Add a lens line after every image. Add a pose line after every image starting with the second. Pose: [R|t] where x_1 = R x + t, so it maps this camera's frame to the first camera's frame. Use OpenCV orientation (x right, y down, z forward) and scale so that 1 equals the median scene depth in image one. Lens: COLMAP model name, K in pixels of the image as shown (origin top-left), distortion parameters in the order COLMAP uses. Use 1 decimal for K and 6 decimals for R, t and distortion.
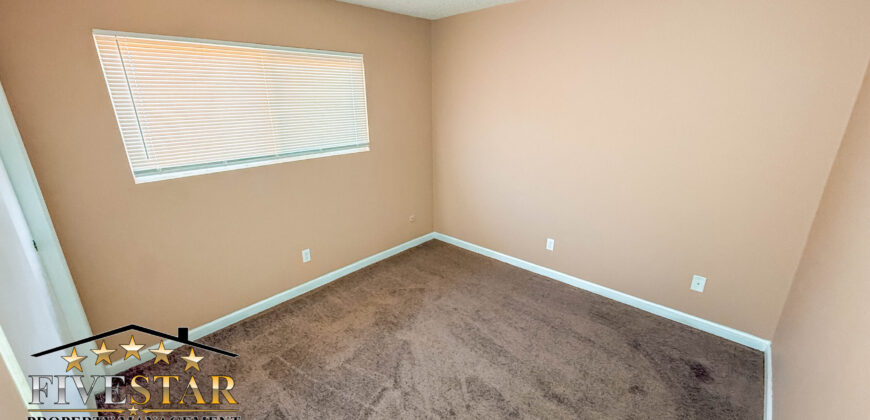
lens RADIAL K [[344.4, 0, 433.1], [0, 344.4, 209.3], [0, 0, 1]] dist [-0.000738, 0.000085]
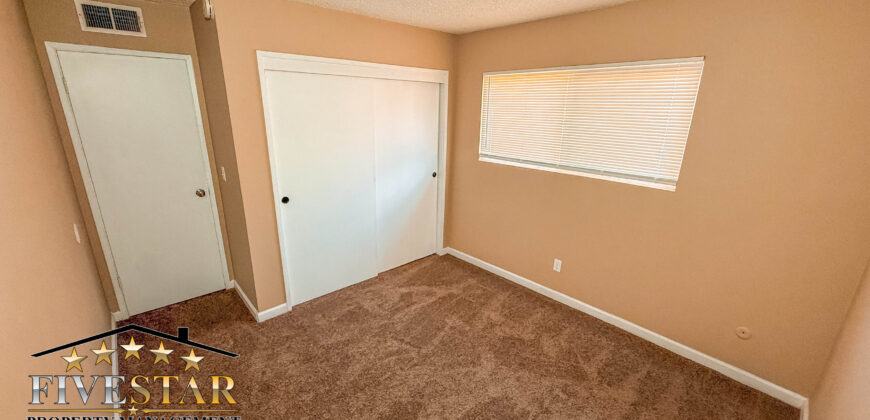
lens RADIAL K [[344.4, 0, 433.1], [0, 344.4, 209.3], [0, 0, 1]] dist [-0.000738, 0.000085]
pose [[-0.062949, 0.292820, -0.954093, 0.633228], [-0.328829, 0.896523, 0.296847, -0.214999], [0.942289, 0.332420, 0.039853, 0.595417]]
